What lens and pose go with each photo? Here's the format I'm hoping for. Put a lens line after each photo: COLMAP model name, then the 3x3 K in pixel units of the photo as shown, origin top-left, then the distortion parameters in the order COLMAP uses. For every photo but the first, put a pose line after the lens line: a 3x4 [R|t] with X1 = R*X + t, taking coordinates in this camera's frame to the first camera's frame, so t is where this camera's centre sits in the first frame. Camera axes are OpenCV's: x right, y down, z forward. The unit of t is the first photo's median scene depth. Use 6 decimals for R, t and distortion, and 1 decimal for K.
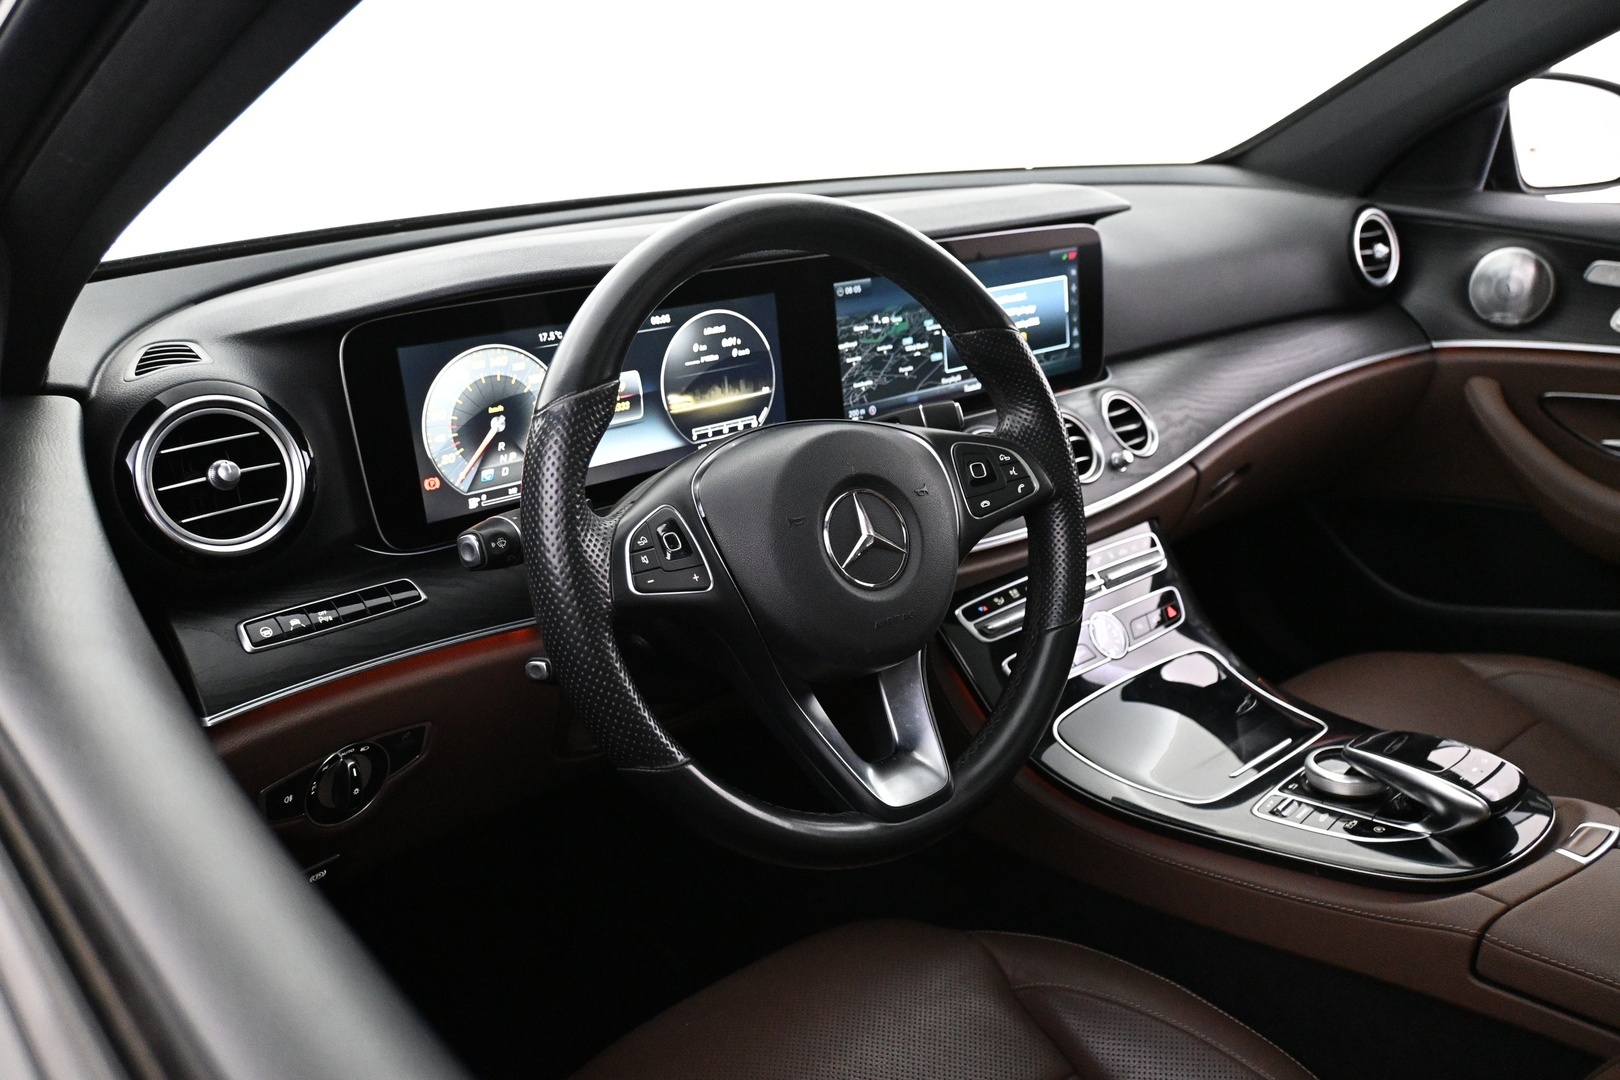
lens RADIAL K [[1353.4, 0, 808.0], [0, 1353.4, 539.6], [0, 0, 1]] dist [0.004109, 0.000779]
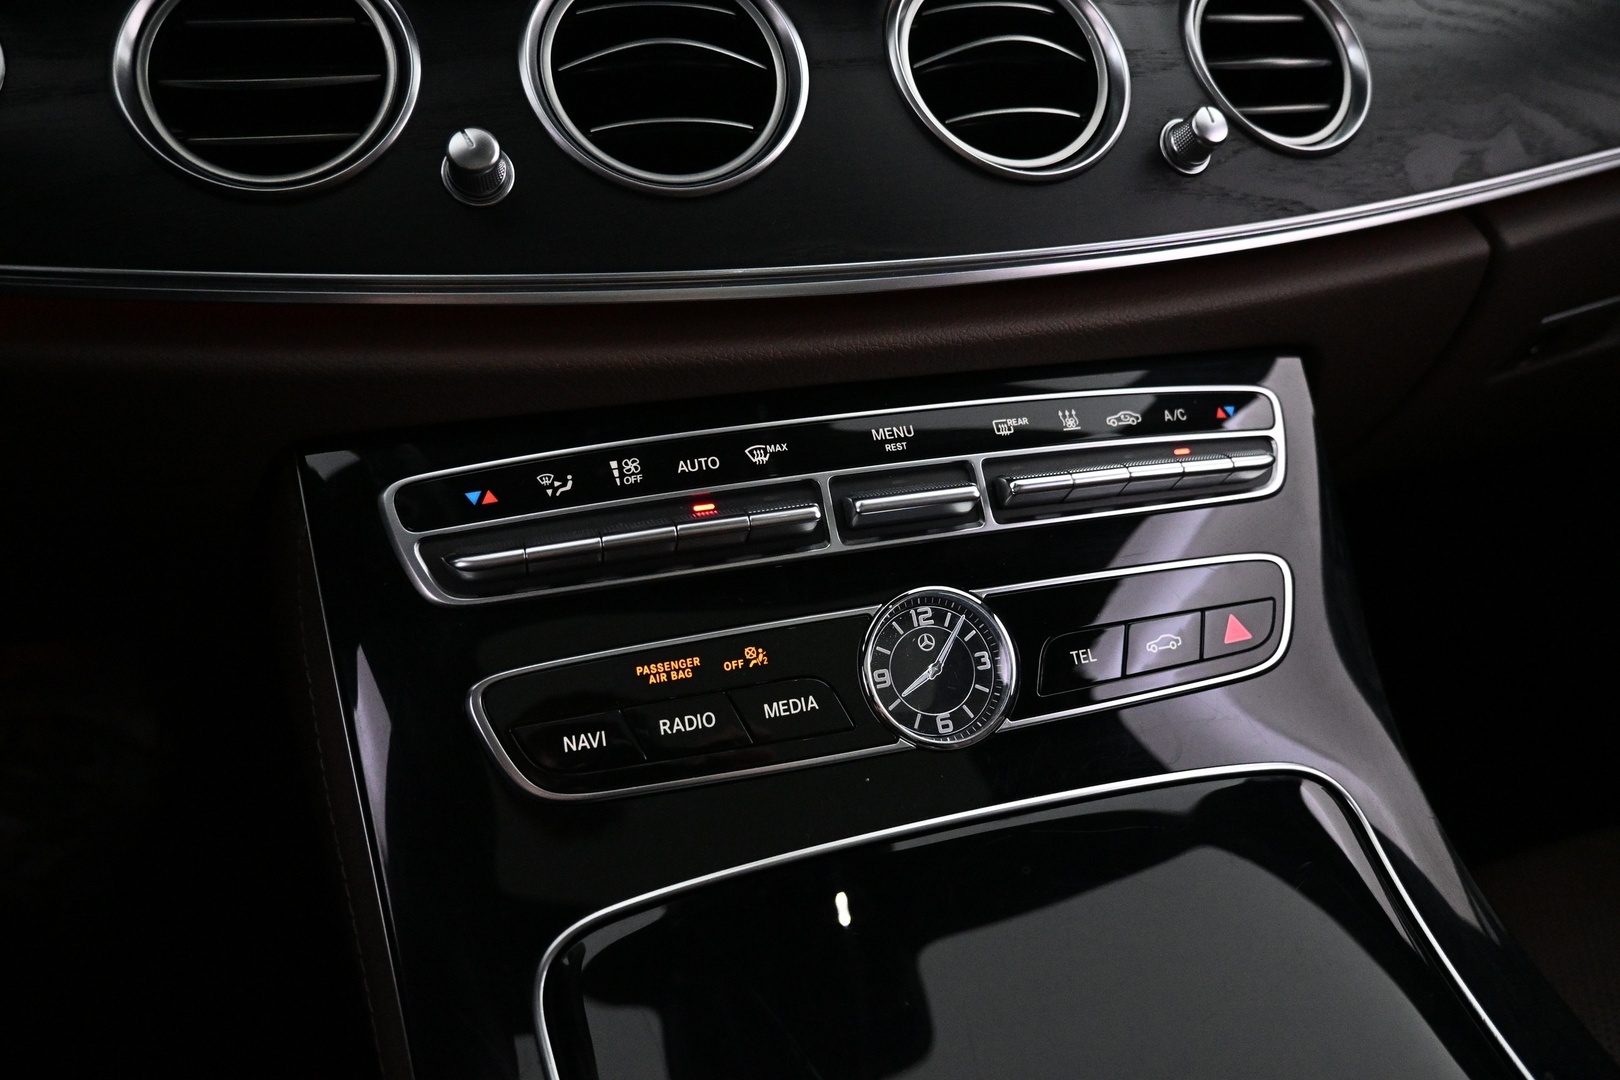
lens RADIAL K [[1140.2, 0, 808.9], [0, 1140.2, 546.3], [0, 0, 1]] dist [-0.006508, -0.003271]
pose [[0.909792, 0.201331, -0.362966, 0.318534], [-0.158738, 0.976776, 0.143916, 0.013202], [0.383511, -0.073317, 0.920622, 0.845194]]
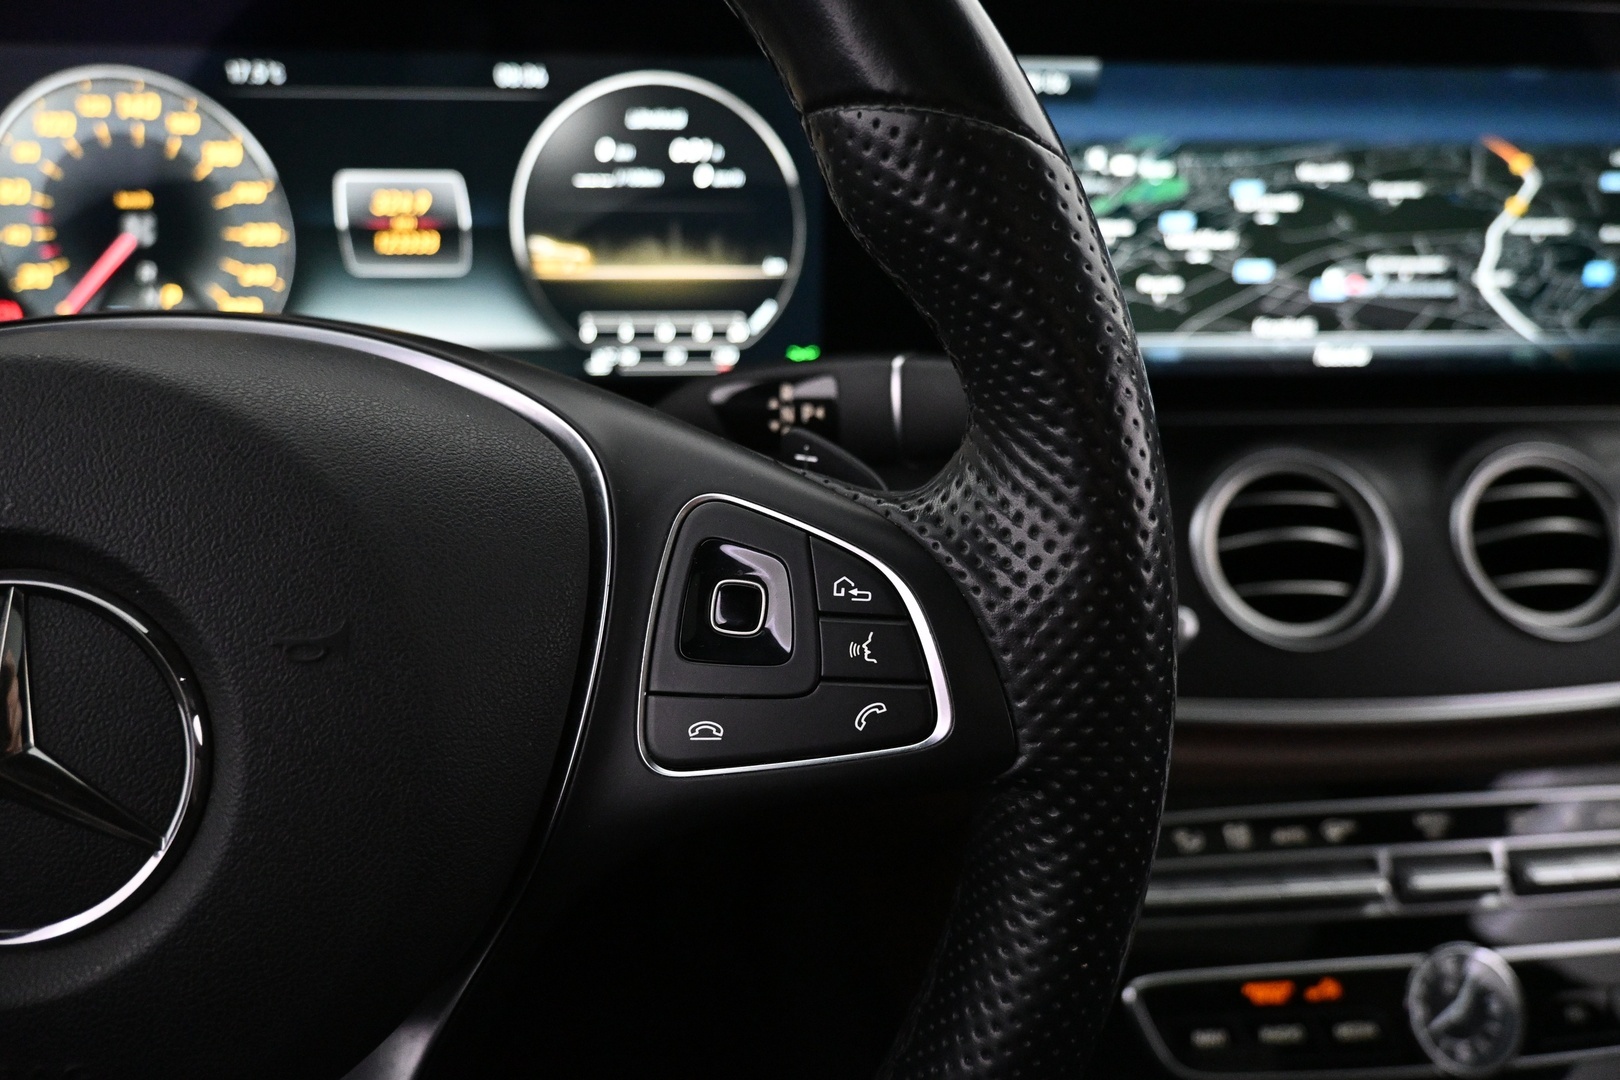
lens RADIAL K [[1140.2, 0, 809.5], [0, 1140.2, 541.4], [0, 0, 1]] dist [-0.006508, -0.003271]
pose [[0.816083, 0.282459, -0.504207, 0.217233], [-0.222332, 0.958728, 0.177229, -0.094215], [0.533457, -0.032532, 0.845201, 0.677382]]
